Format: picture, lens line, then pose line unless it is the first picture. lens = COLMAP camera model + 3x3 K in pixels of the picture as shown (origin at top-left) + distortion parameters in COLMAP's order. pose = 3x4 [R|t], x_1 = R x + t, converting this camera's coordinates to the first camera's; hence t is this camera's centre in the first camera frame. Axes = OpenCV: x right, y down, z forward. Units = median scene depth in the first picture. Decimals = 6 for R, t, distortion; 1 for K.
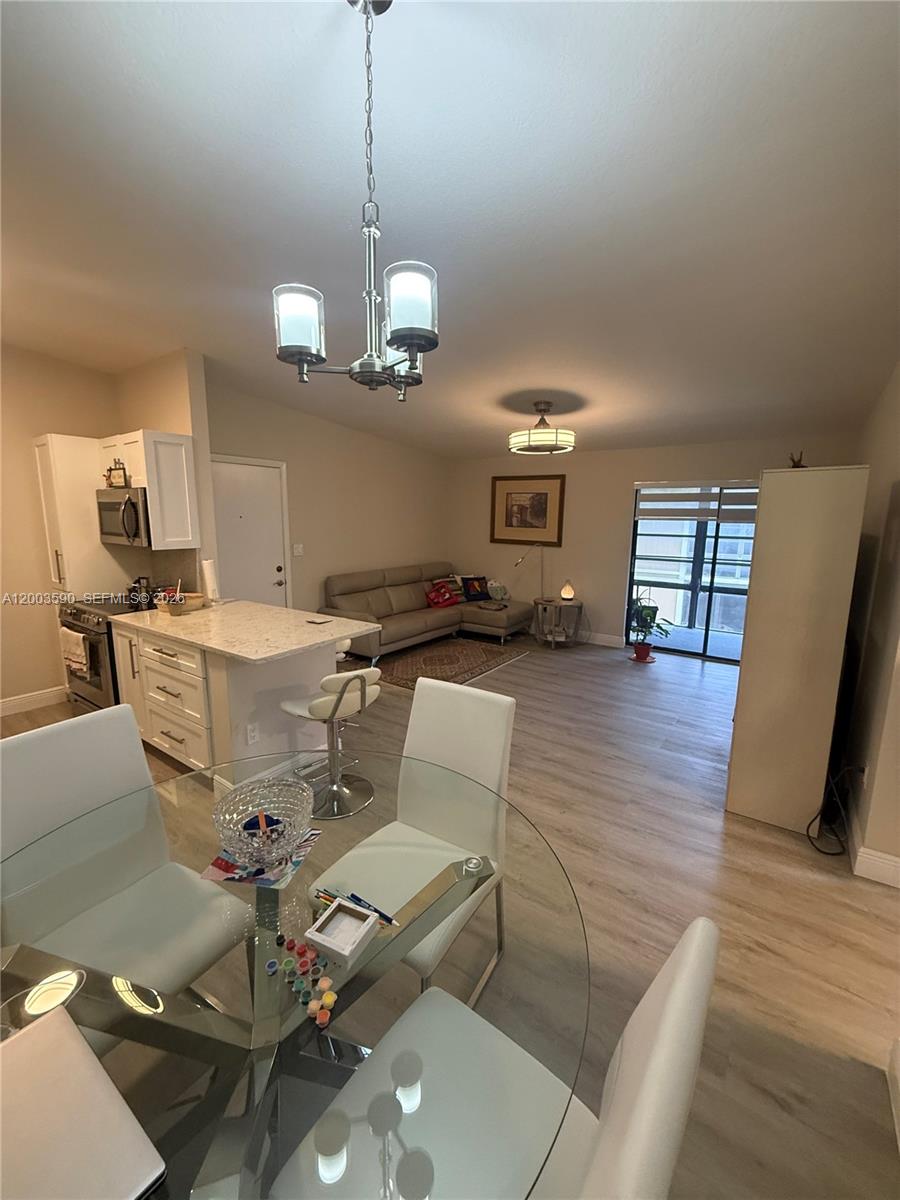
lens RADIAL K [[480.2, 0, 447.6], [0, 480.2, 601.2], [0, 0, 1]] dist [-0.000558, -0.000209]
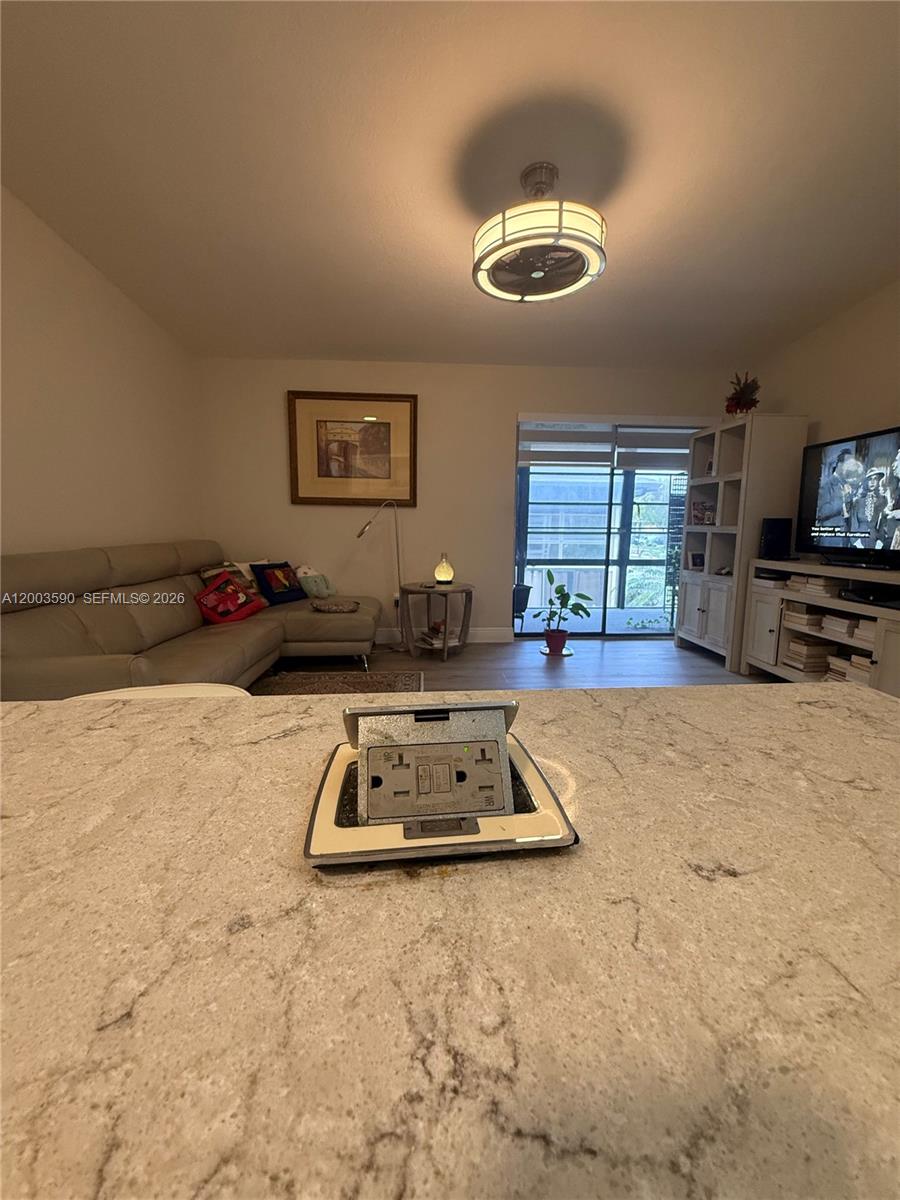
lens RADIAL K [[480.2, 0, 448.0], [0, 480.2, 600.4], [0, 0, 1]] dist [-0.000558, -0.000209]
pose [[0.779556, -0.103202, 0.617772, -0.175394], [0.112276, 0.993381, 0.024271, 0.005234], [-0.616187, 0.050441, 0.785983, 0.519120]]
